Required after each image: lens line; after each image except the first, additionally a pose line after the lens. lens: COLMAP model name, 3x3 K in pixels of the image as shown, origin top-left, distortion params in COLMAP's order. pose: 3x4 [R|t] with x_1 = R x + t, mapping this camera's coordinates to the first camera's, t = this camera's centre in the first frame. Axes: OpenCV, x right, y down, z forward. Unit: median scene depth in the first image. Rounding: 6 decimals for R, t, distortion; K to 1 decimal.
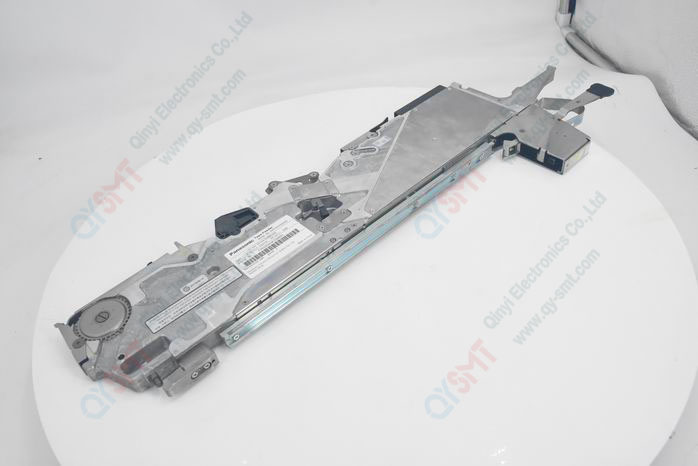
lens RADIAL K [[569.0, 0, 349.0], [0, 569.0, 233.0], [0, 0, 1]] dist [-0.039408, -0.002522]
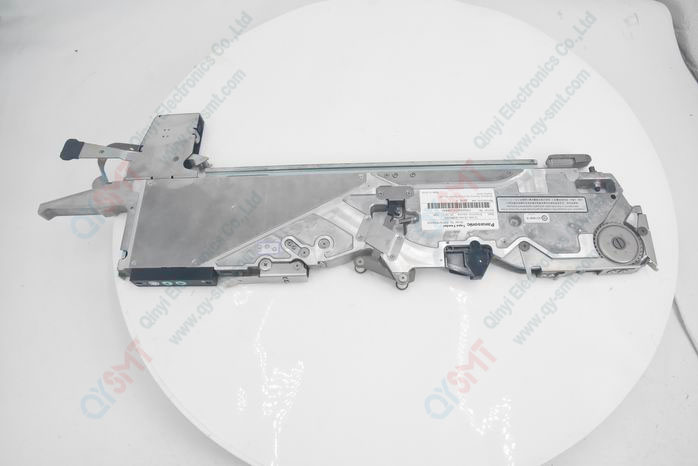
lens RADIAL K [[473.5, 0, 349.0], [0, 473.5, 233.0], [0, 0, 1]] dist [-0.100068, 0.005307]
pose [[-0.721384, -0.559415, 0.408240, -0.366345], [0.554752, -0.113915, 0.824180, -0.803009], [-0.414554, 0.821023, 0.392514, 0.756731]]
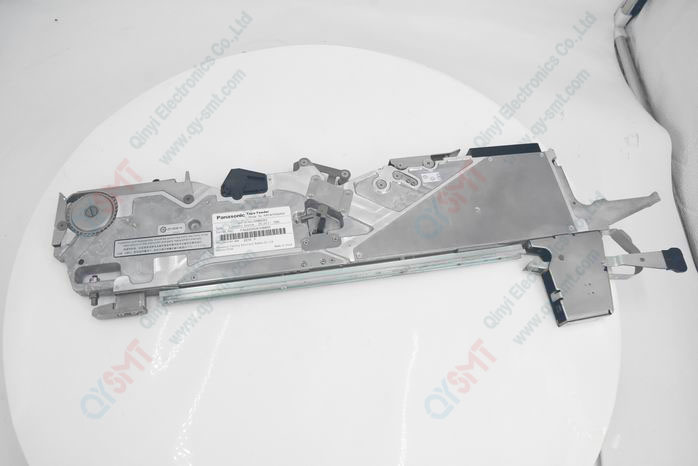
lens RADIAL K [[473.5, 0, 349.0], [0, 473.5, 233.0], [0, 0, 1]] dist [-0.100068, 0.005307]
pose [[0.820676, 0.566272, -0.076334, 0.067937], [-0.496892, 0.773233, 0.393965, -0.385309], [0.282116, -0.285387, 0.915950, 0.264432]]
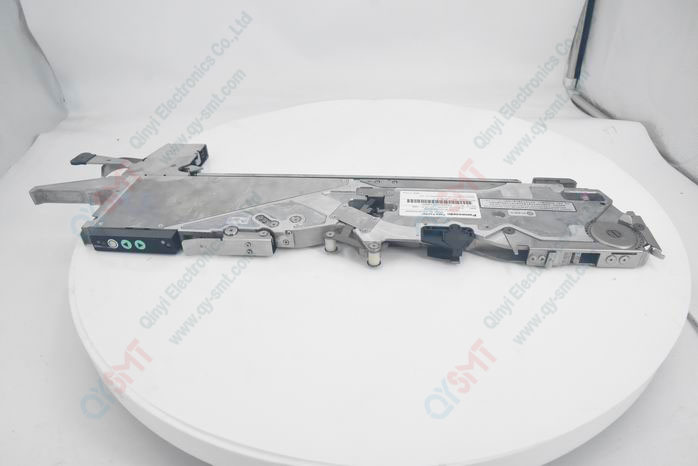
lens RADIAL K [[473.5, 0, 349.0], [0, 473.5, 233.0], [0, 0, 1]] dist [-0.100068, 0.005307]
pose [[-0.652868, -0.331654, 0.681006, -0.616000], [0.583120, 0.353768, 0.731313, -0.663199], [-0.483461, 0.874559, -0.037570, 1.127979]]
